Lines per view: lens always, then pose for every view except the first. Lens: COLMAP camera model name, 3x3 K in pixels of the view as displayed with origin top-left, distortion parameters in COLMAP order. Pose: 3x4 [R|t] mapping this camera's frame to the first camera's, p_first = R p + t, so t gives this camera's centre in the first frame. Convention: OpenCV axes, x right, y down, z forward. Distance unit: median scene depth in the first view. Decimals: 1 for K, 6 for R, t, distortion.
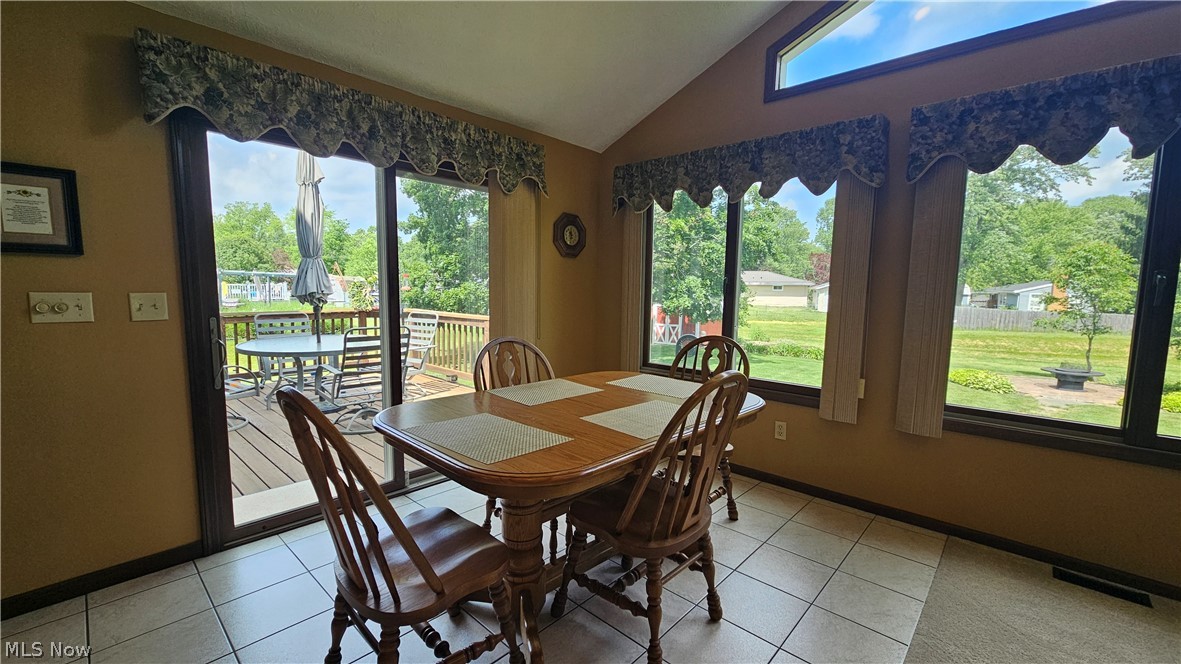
lens RADIAL K [[482.8, 0, 586.6], [0, 482.8, 340.1], [0, 0, 1]] dist [-0.001355, -0.000519]
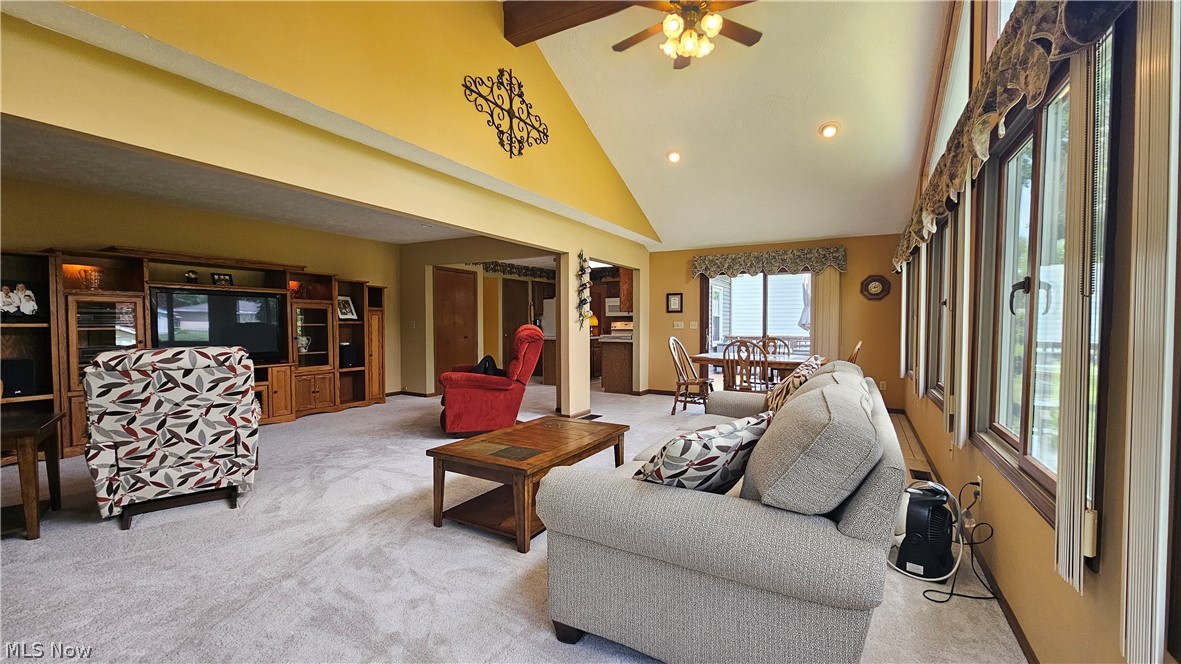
lens RADIAL K [[485.7, 0, 588.9], [0, 485.7, 339.6], [0, 0, 1]] dist [-0.000923, 0.000905]
pose [[0.245686, 0.012933, -0.969263, 1.449470], [-0.104843, 0.994400, -0.013307, 0.101298], [0.963663, 0.104890, 0.245666, -0.403954]]
